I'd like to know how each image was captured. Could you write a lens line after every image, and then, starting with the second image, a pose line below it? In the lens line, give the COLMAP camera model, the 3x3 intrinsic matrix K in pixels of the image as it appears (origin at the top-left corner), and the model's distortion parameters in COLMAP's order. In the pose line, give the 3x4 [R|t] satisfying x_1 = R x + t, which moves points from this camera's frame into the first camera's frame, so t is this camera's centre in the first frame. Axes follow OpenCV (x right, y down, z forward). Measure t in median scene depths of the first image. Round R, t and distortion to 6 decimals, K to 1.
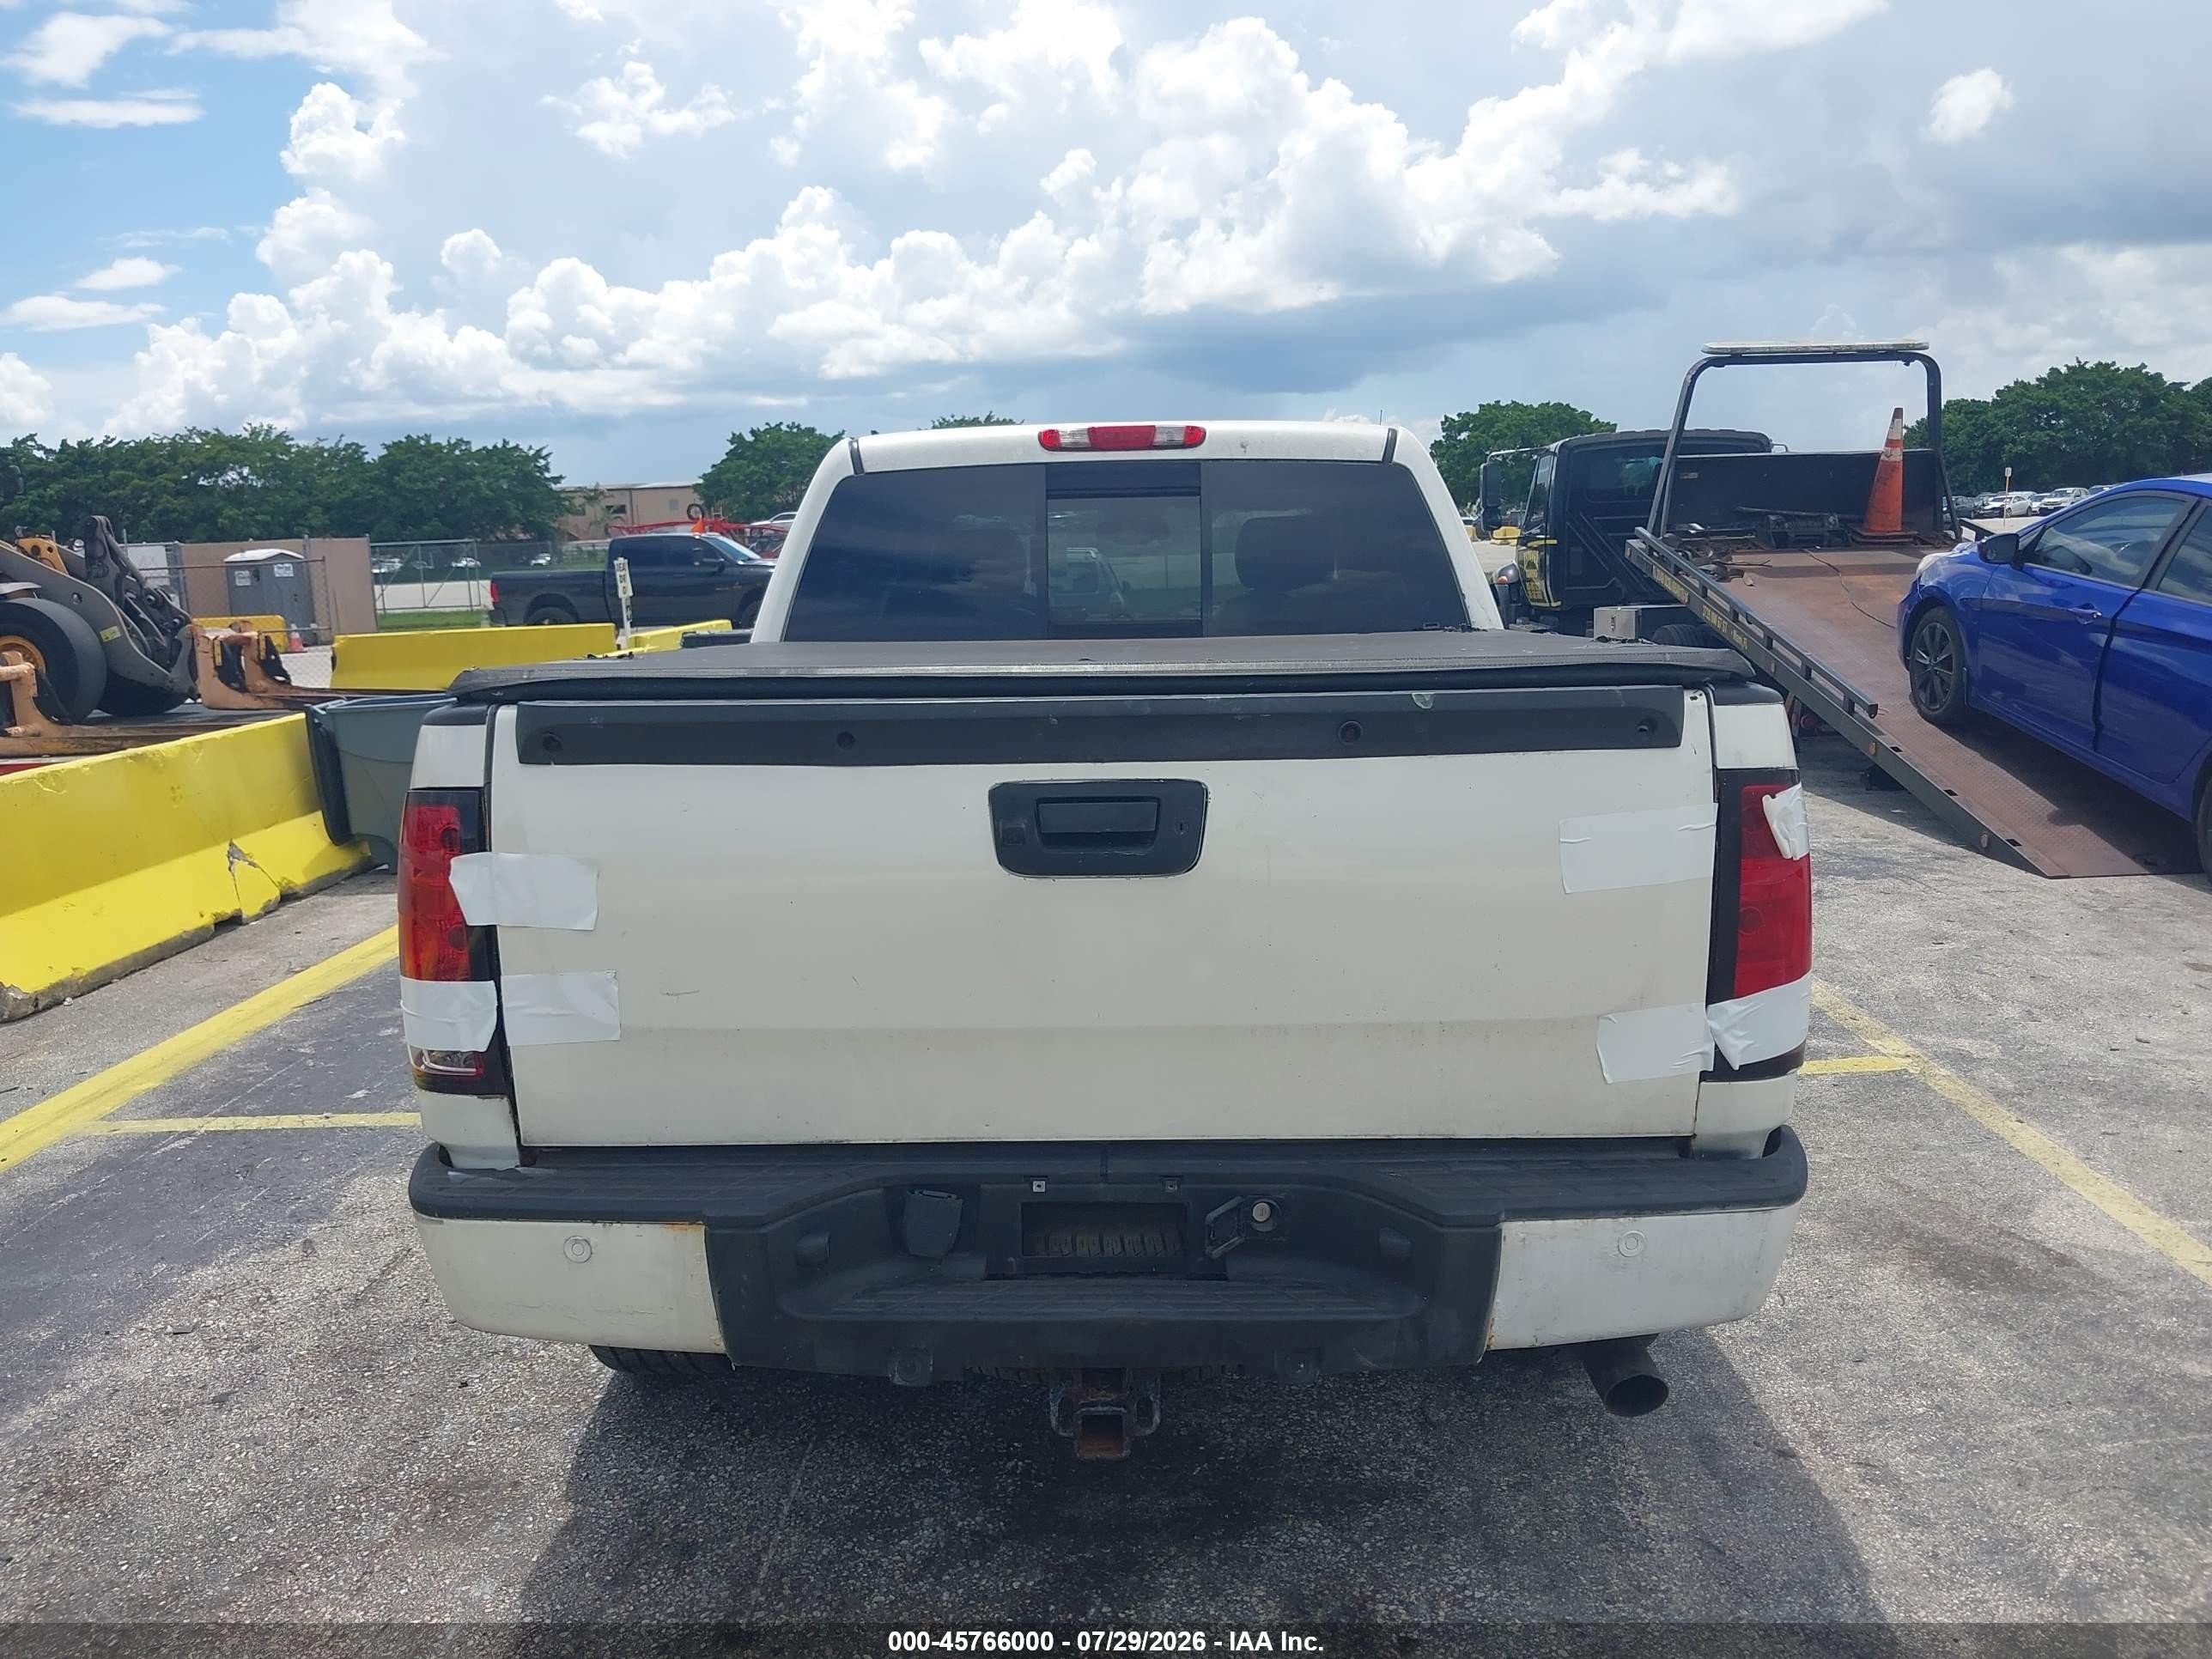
lens RADIAL K [[1788.7, 0, 1135.0], [0, 1788.7, 819.7], [0, 0, 1]] dist [0.005921, -0.020440]
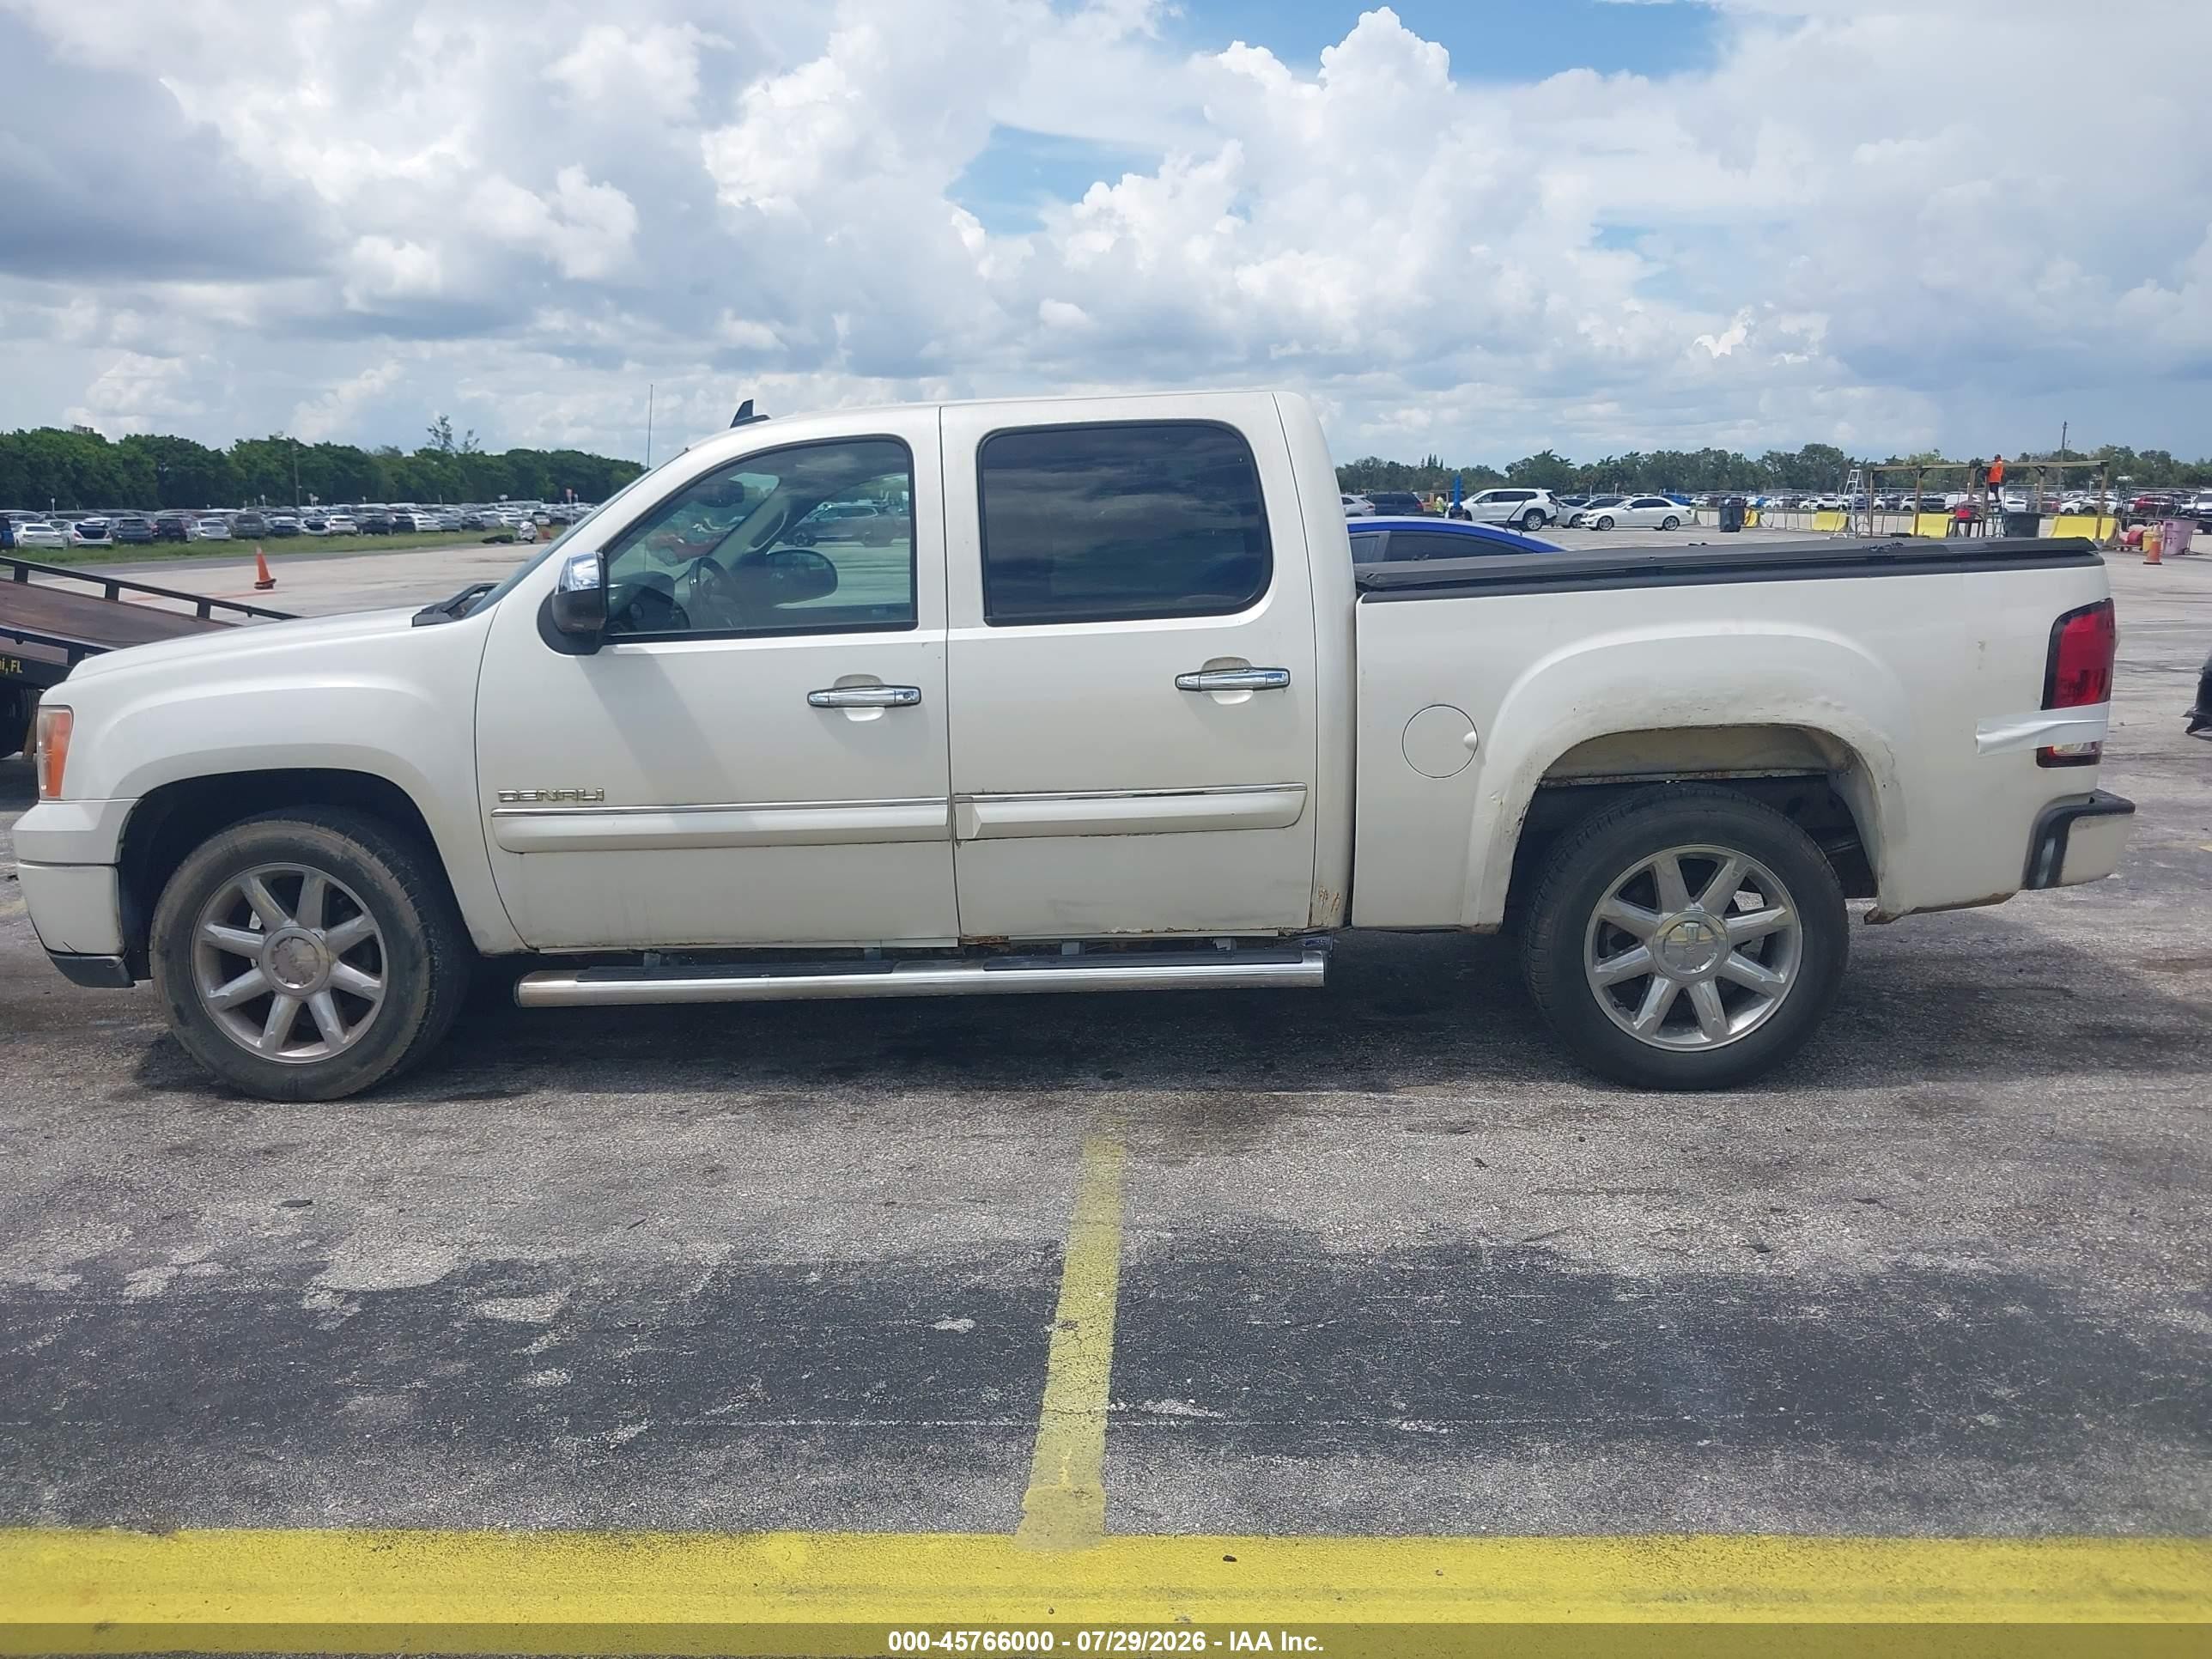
lens RADIAL K [[1788.7, 0, 1135.0], [0, 1788.7, 819.7], [0, 0, 1]] dist [0.005921, -0.020440]
pose [[0.020075, -0.133824, 0.990802, -1.018597], [0.169725, 0.977074, 0.128531, -0.091652], [-0.985287, 0.165584, 0.042328, 0.864201]]
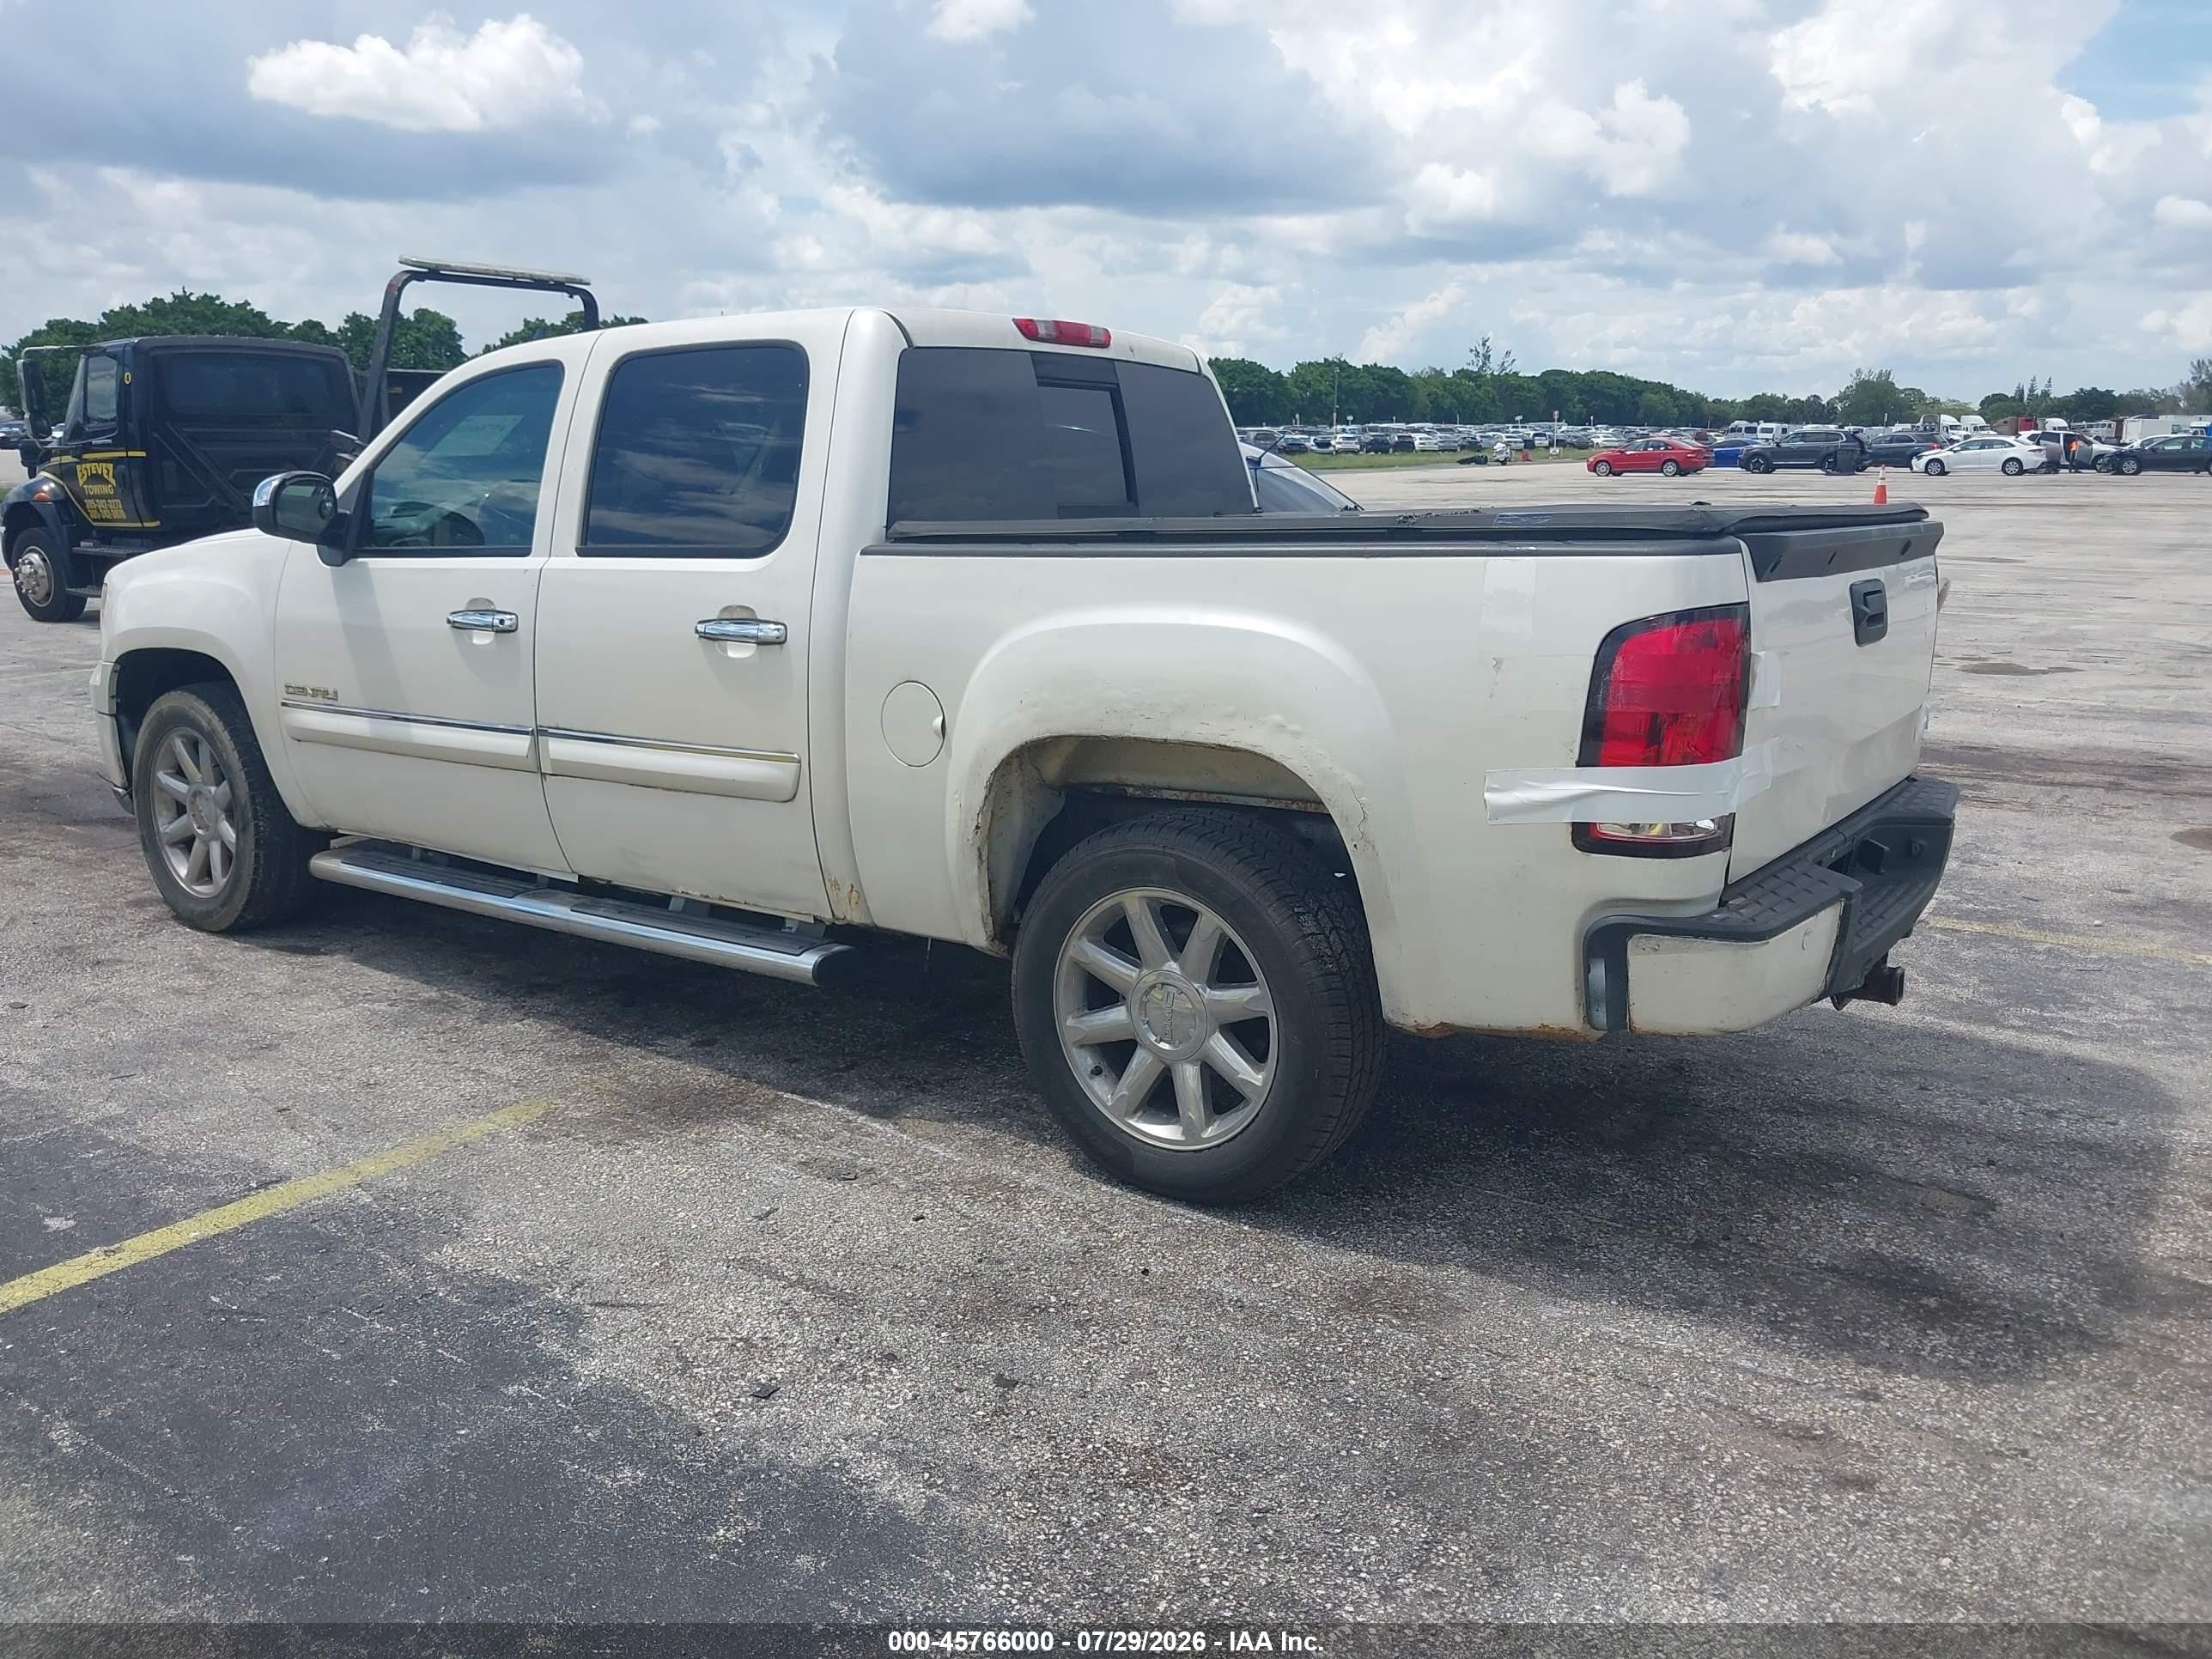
lens RADIAL K [[1771.3, 0, 1155.7], [0, 1771.3, 869.4], [0, 0, 1]] dist [-0.005979, -0.008127]
pose [[0.543732, -0.159975, 0.823871, -0.714886], [0.106555, 0.986880, 0.121304, -0.012910], [-0.832467, 0.021830, 0.553644, 0.285303]]
